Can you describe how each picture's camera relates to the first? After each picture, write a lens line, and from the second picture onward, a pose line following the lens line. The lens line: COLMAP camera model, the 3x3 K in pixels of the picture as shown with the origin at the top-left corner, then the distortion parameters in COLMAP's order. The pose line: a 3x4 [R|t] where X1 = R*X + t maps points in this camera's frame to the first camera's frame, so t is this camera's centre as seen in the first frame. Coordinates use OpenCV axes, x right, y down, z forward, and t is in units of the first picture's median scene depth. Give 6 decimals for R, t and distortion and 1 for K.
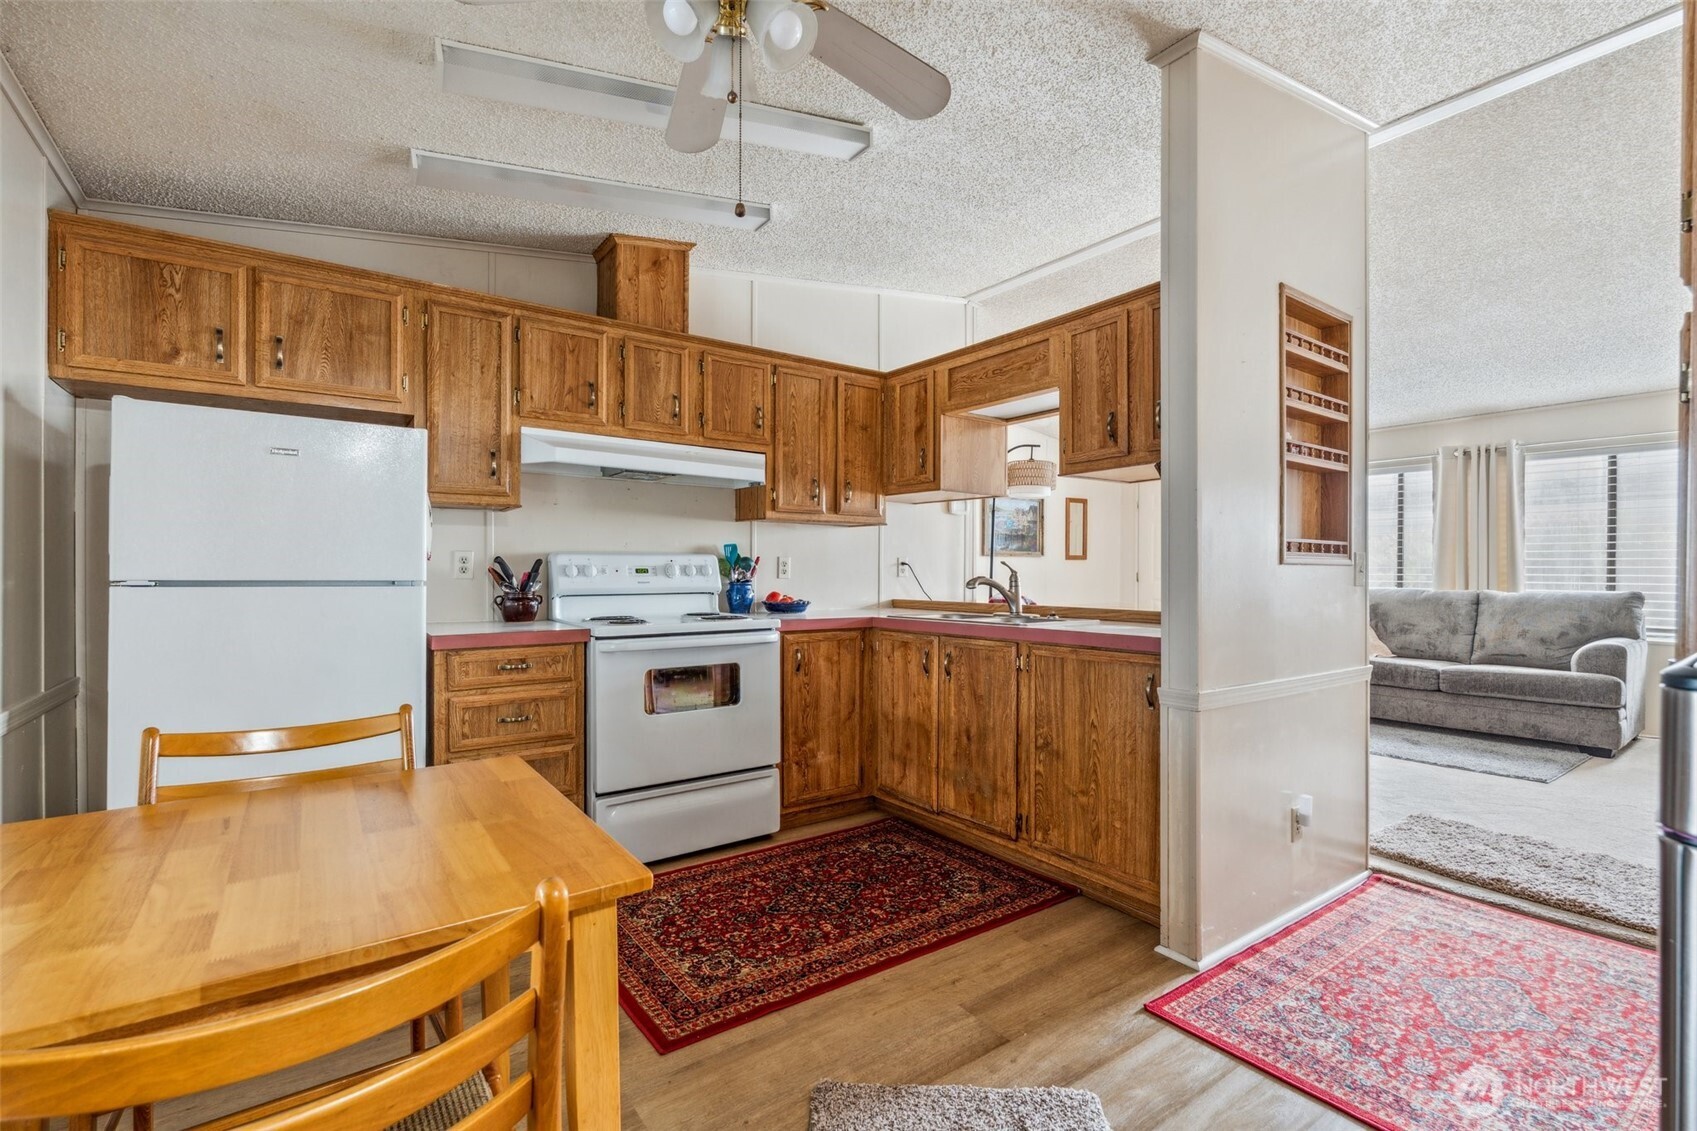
lens RADIAL K [[750.1, 0, 848.5], [0, 750.1, 565.5], [0, 0, 1]] dist [0.002436, 0.000416]
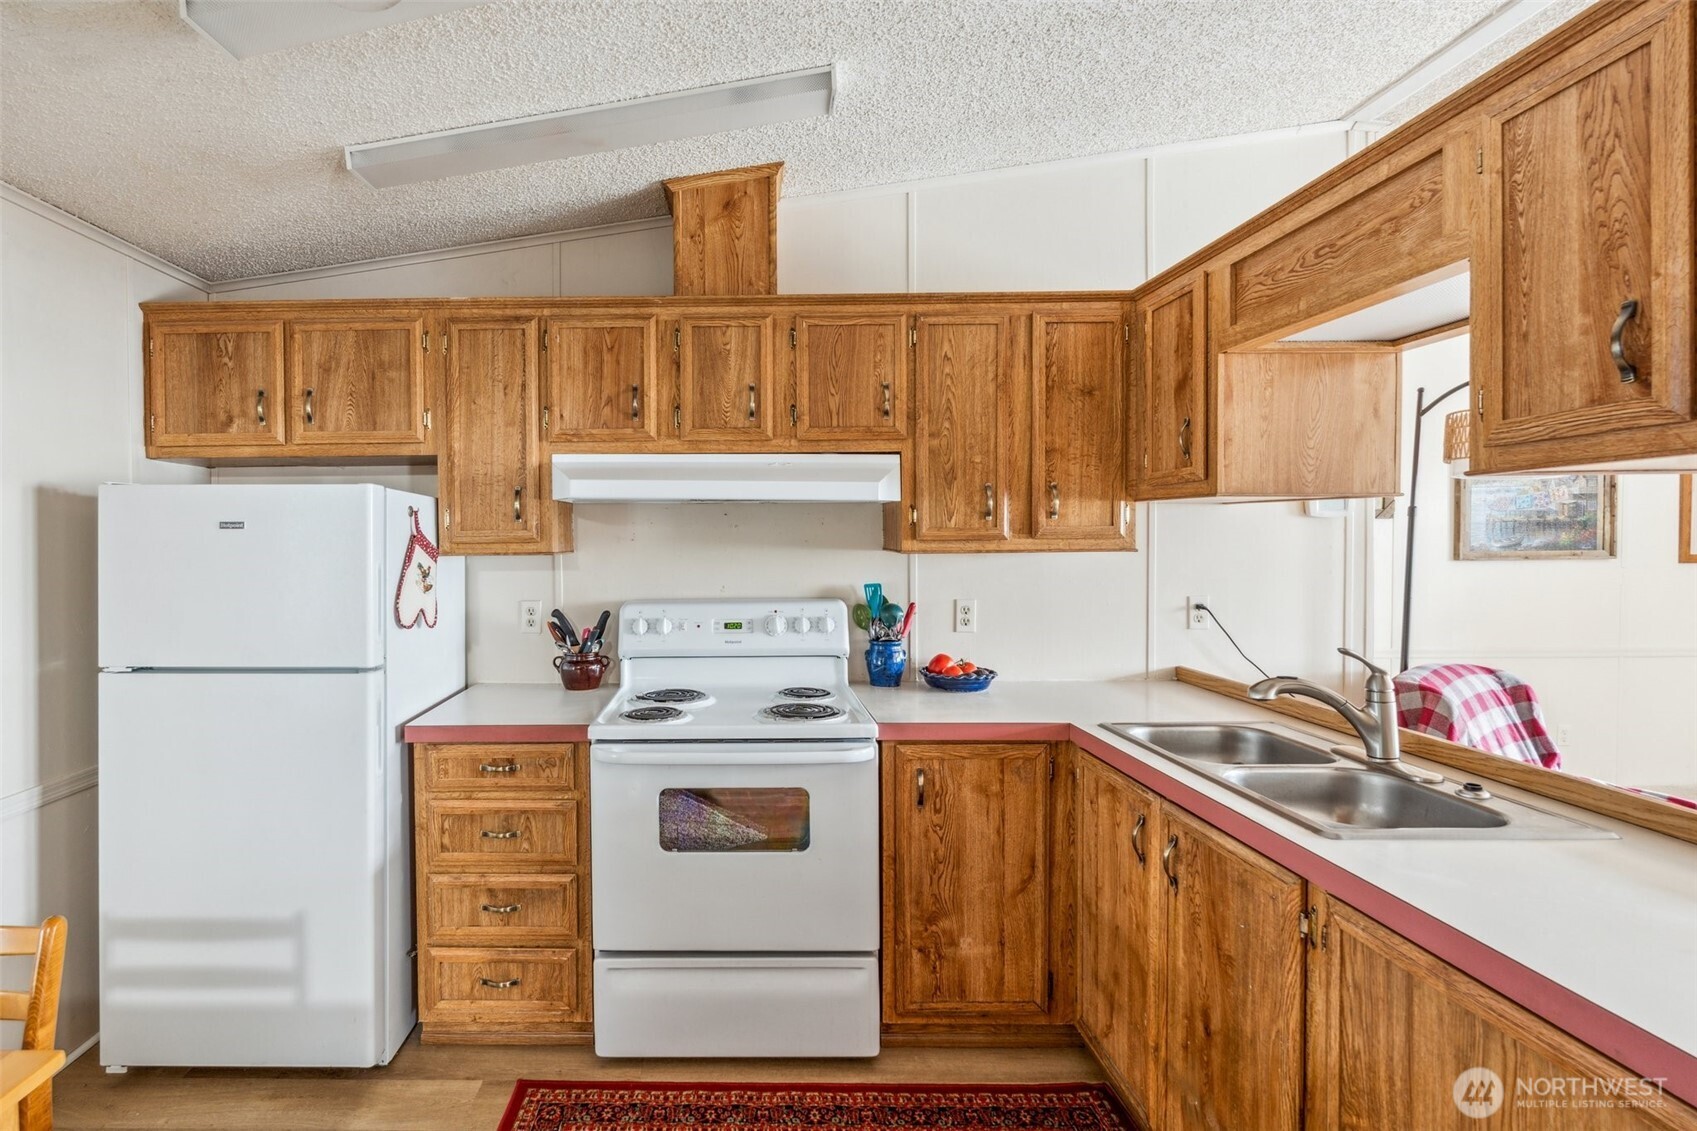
lens RADIAL K [[740.6, 0, 846.3], [0, 740.6, 522.7], [0, 0, 1]] dist [-0.002000, 0.000121]
pose [[0.807187, 0.000228, -0.590296, 0.249301], [0.012720, 0.999761, 0.017779, -0.106830], [0.590159, -0.021860, 0.806991, 0.476531]]
